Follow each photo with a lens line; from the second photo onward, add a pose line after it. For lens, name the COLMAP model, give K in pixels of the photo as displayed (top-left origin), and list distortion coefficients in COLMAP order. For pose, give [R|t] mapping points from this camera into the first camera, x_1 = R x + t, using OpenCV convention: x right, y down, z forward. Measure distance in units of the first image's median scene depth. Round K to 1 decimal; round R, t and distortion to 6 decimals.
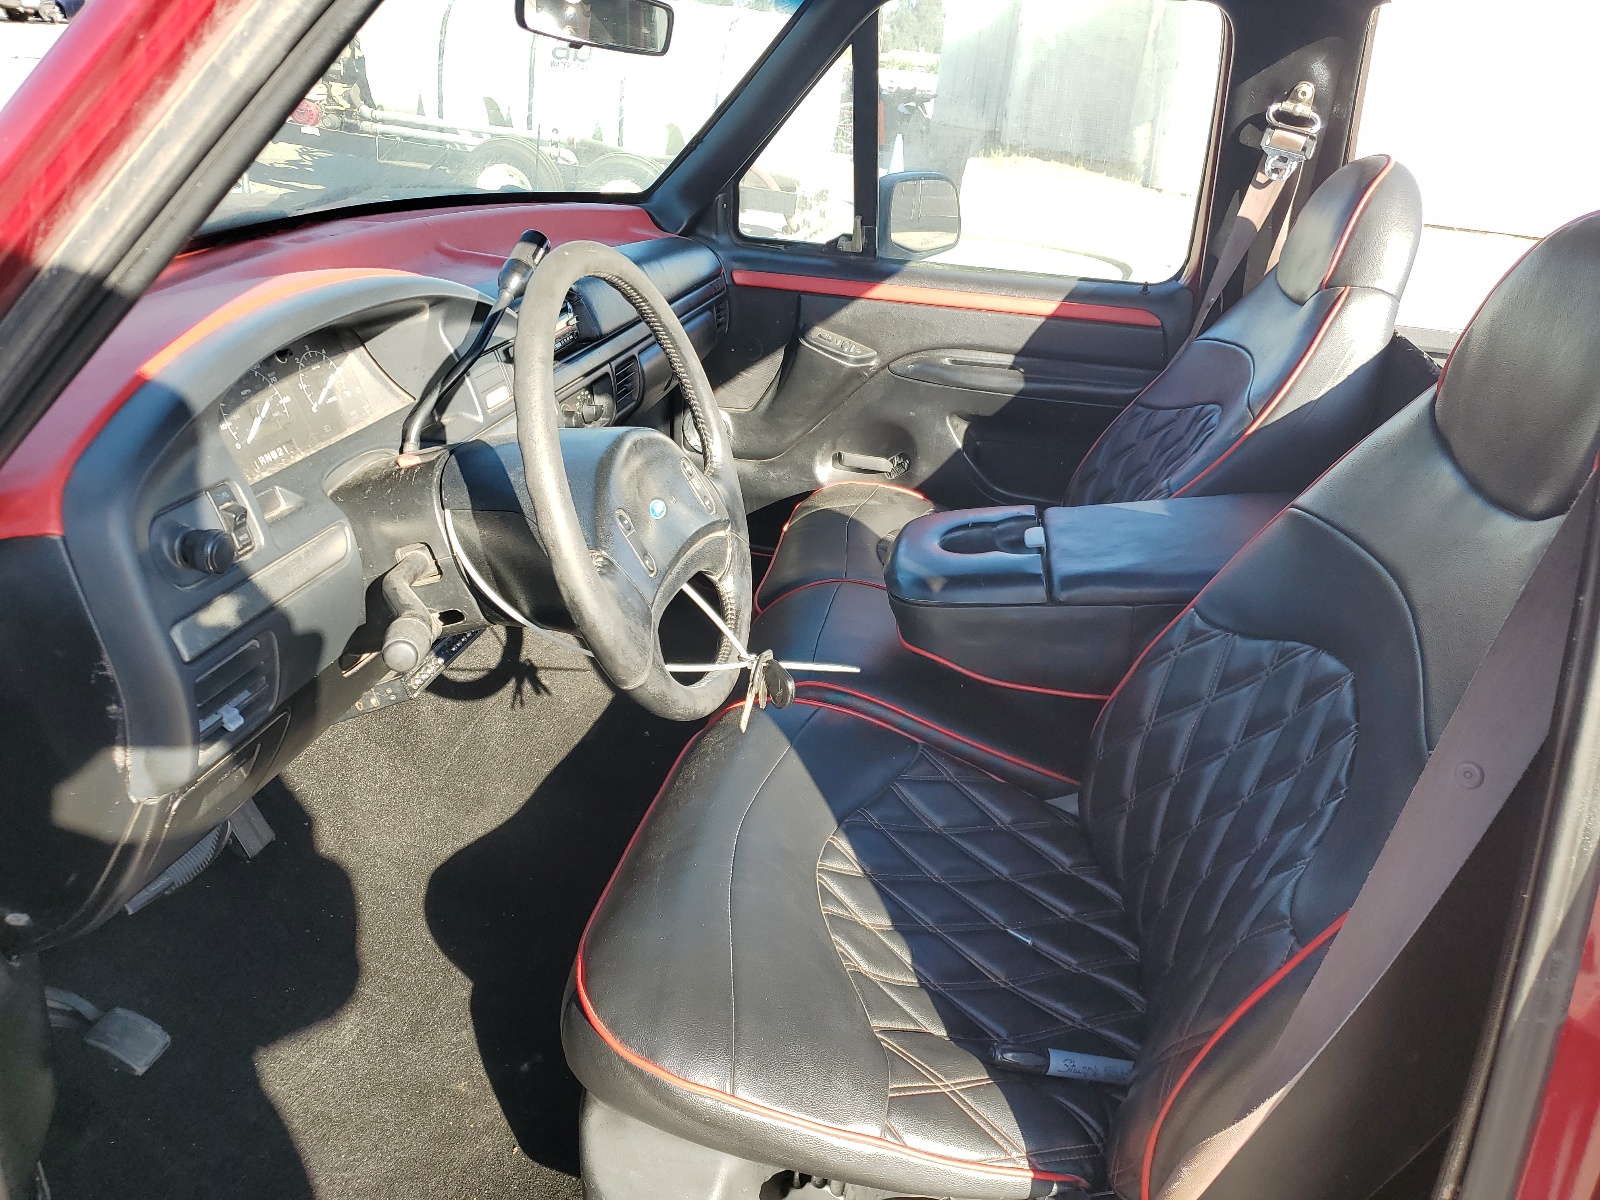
lens RADIAL K [[1417.9, 0, 801.5], [0, 1417.9, 596.9], [0, 0, 1]] dist [-0.000922, 0.022301]
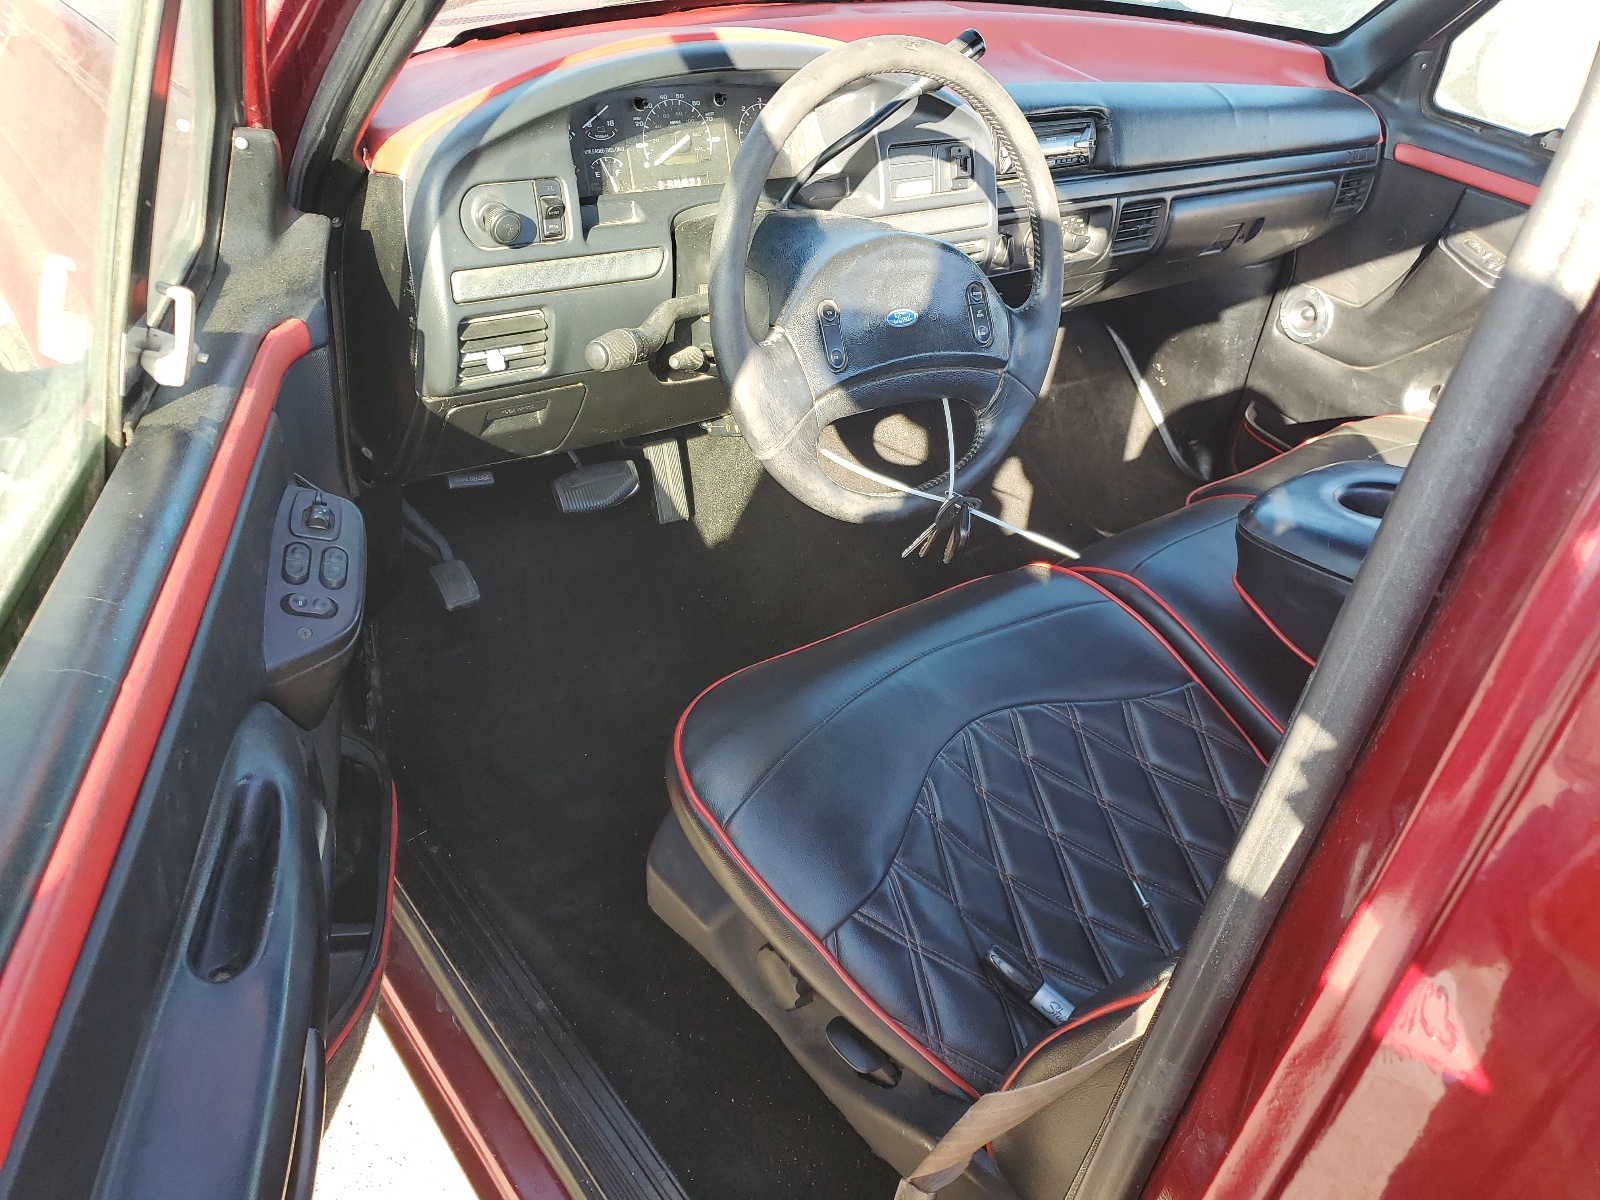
lens RADIAL K [[1417.9, 0, 801.9], [0, 1417.9, 601.3], [0, 0, 1]] dist [-0.000922, 0.022301]
pose [[0.682013, 0.400954, -0.611632, 0.345334], [-0.331323, 0.914965, 0.230355, -0.054002], [0.651984, 0.045543, 0.756864, 0.121471]]
